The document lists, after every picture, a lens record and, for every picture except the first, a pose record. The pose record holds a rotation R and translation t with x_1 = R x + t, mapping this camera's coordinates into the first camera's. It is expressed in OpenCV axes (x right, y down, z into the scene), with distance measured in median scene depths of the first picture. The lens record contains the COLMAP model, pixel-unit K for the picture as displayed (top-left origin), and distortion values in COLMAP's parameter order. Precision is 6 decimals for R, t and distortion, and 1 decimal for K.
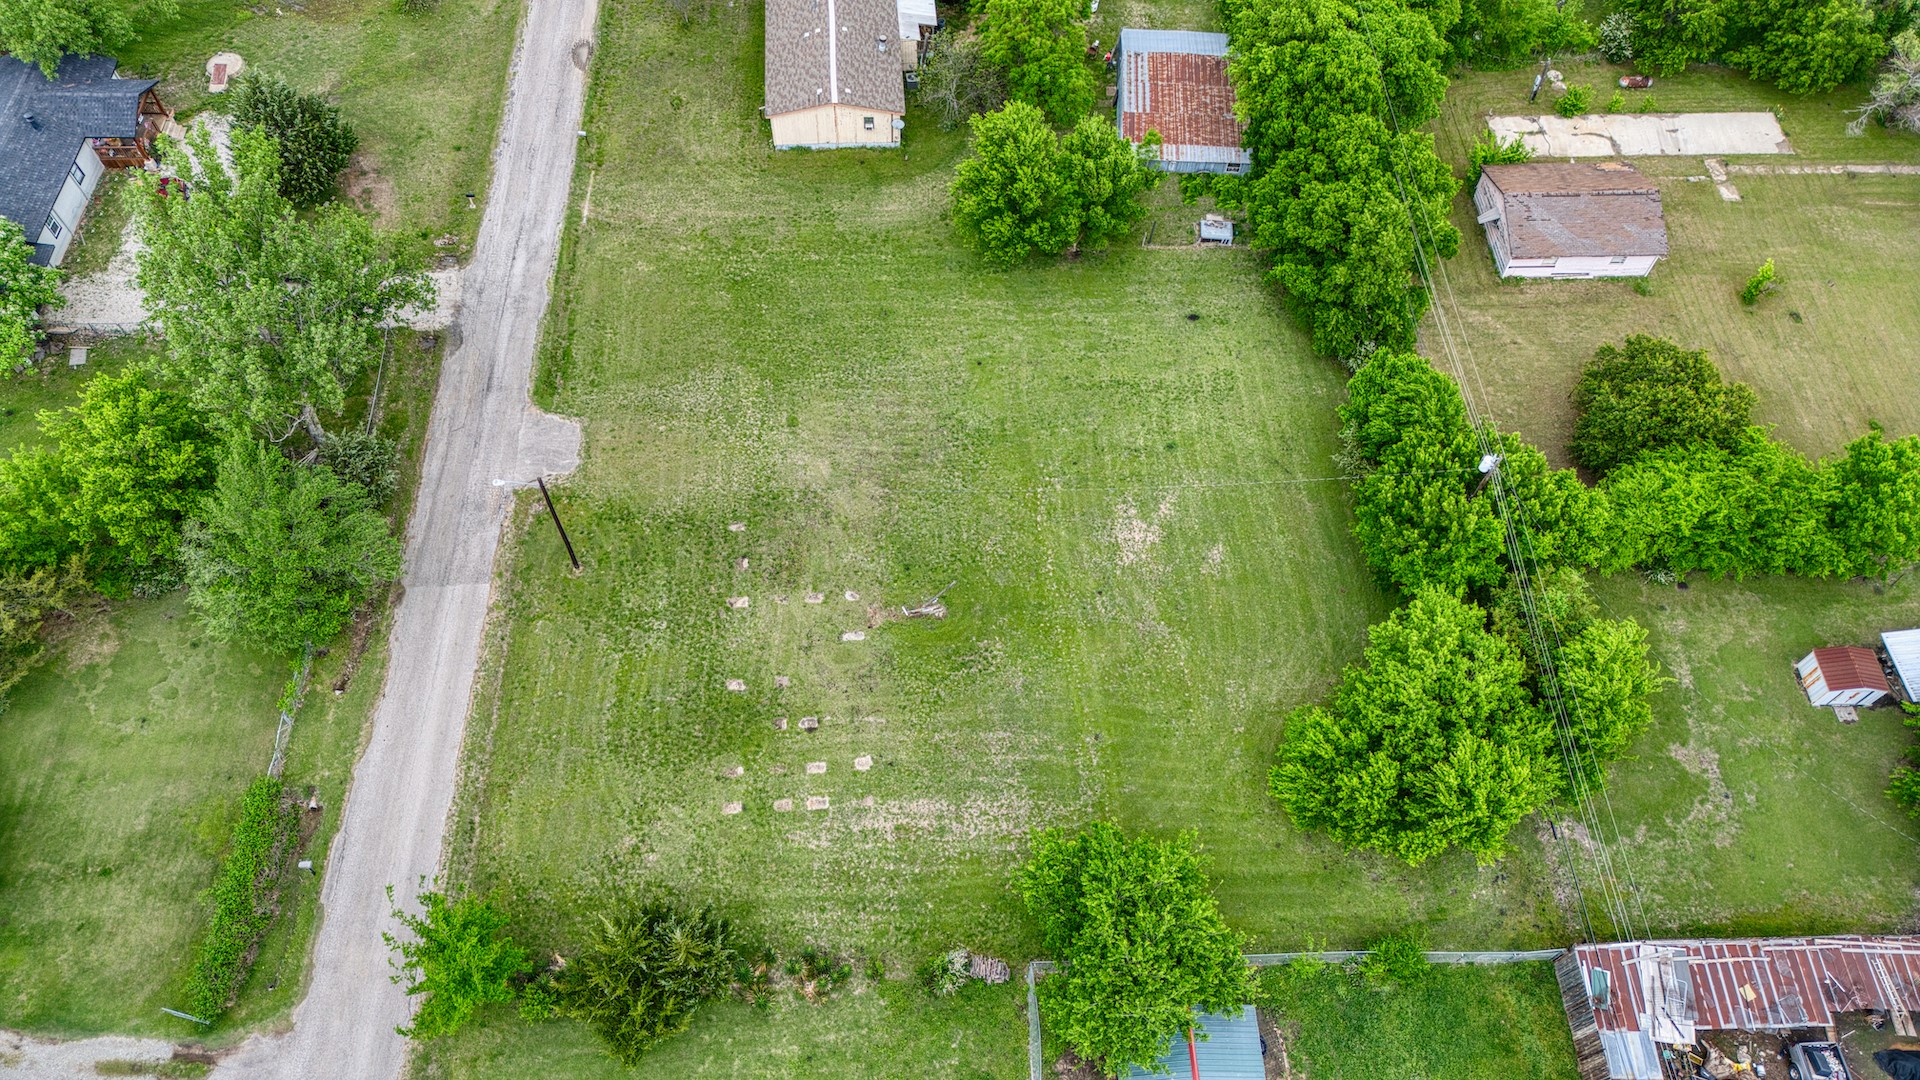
lens RADIAL K [[1342.5, 0, 956.1], [0, 1342.5, 532.0], [0, 0, 1]] dist [0.060001, -0.053272]
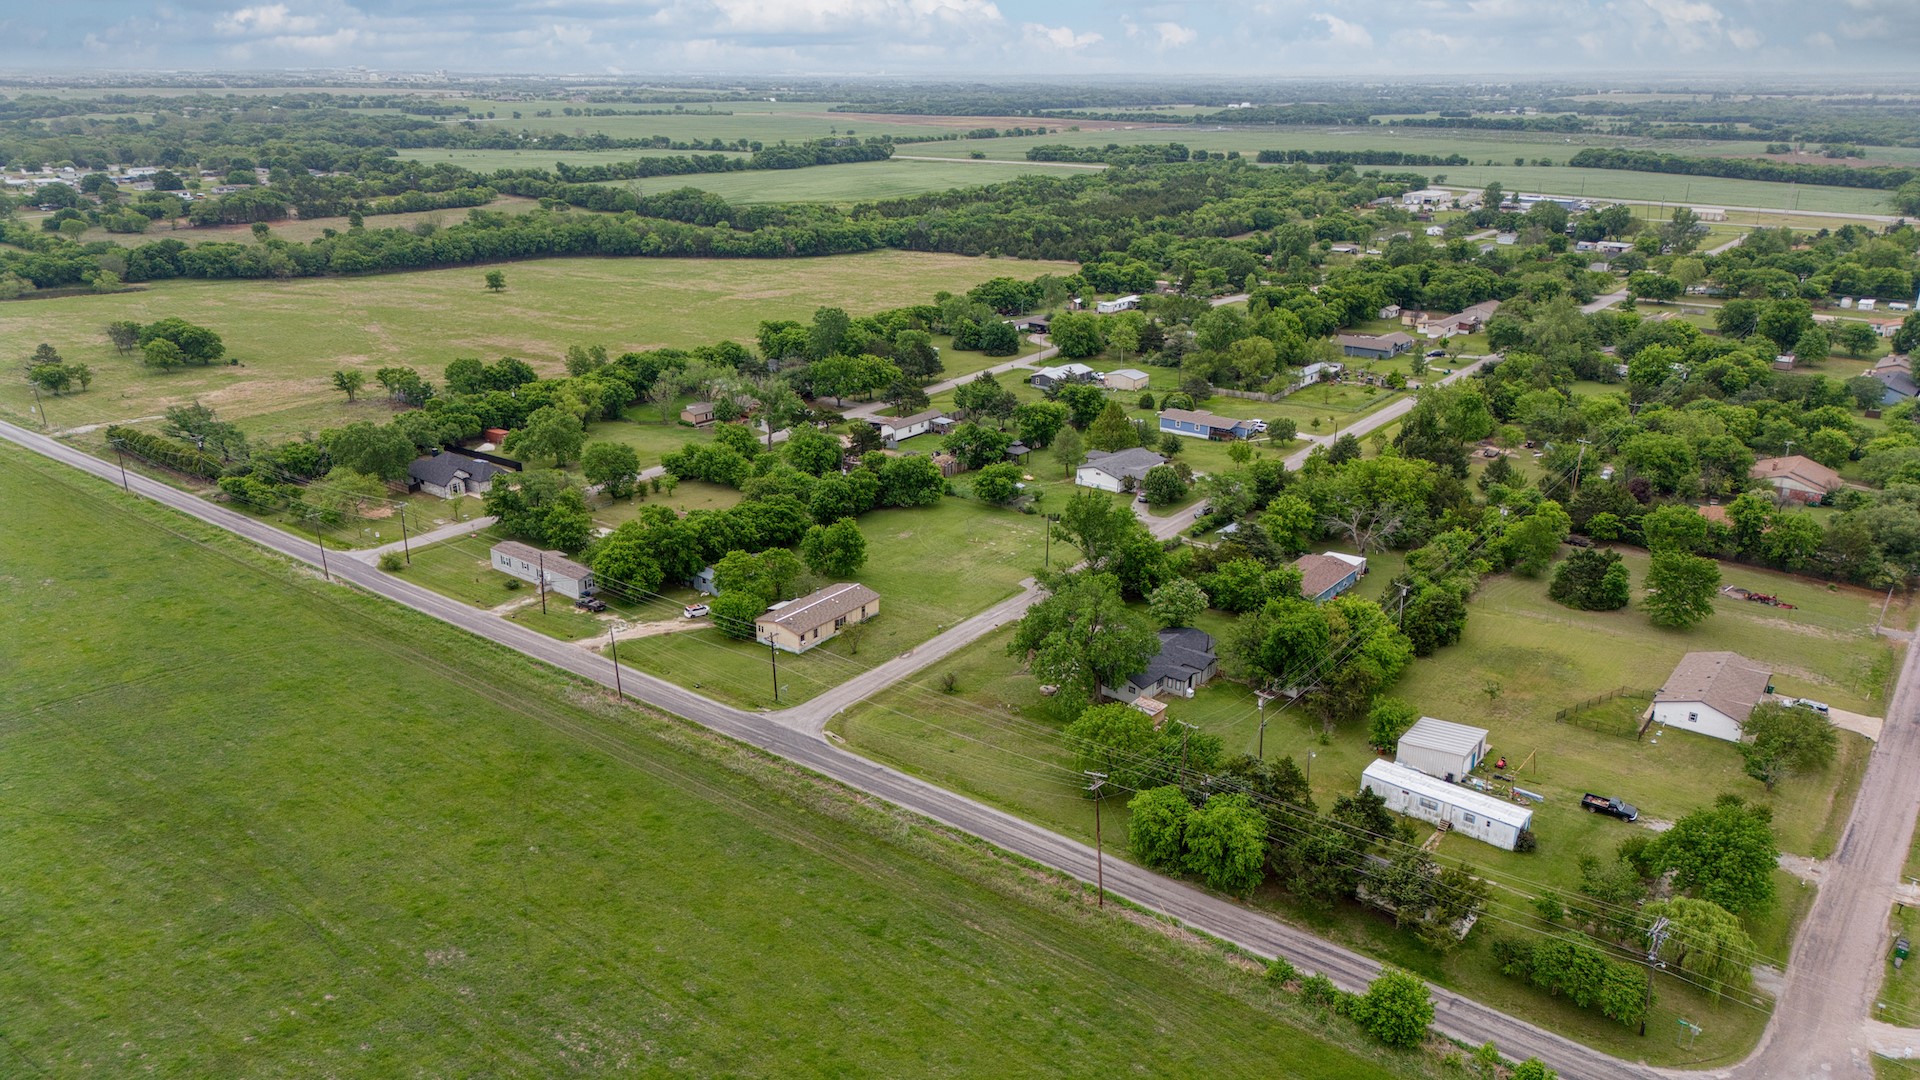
lens RADIAL K [[1342.5, 0, 958.2], [0, 1342.5, 533.7], [0, 0, 1]] dist [0.060001, -0.053272]
pose [[-0.763368, -0.235881, 0.601357, -1.932654], [0.533829, 0.293829, 0.792901, -2.521115], [-0.363726, 0.926296, -0.098380, 1.266050]]
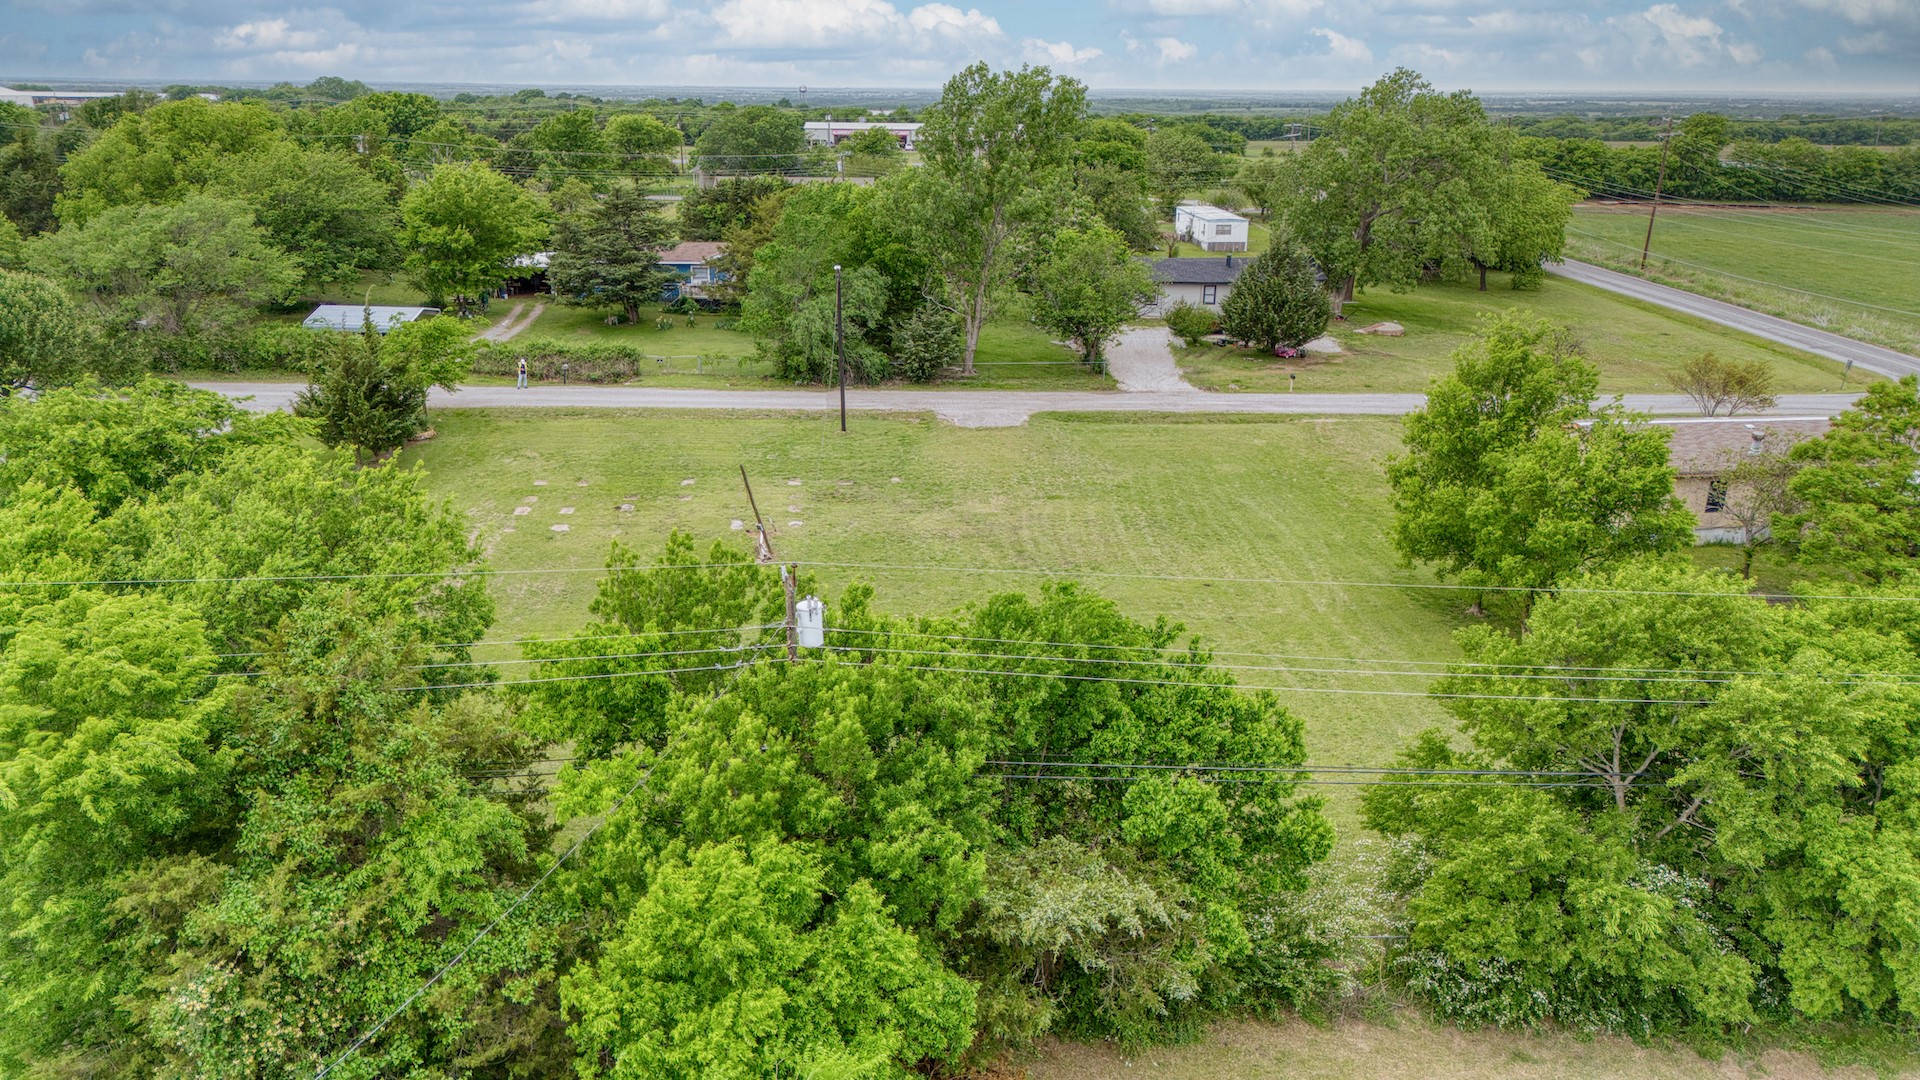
lens RADIAL K [[1342.5, 0, 954.4], [0, 1342.5, 525.7], [0, 0, 1]] dist [0.060001, -0.053272]
pose [[0.030109, 0.290691, -0.956343, 0.663545], [-0.847815, 0.514209, 0.129608, -0.131049], [0.529436, 0.806900, 0.261935, 0.807943]]
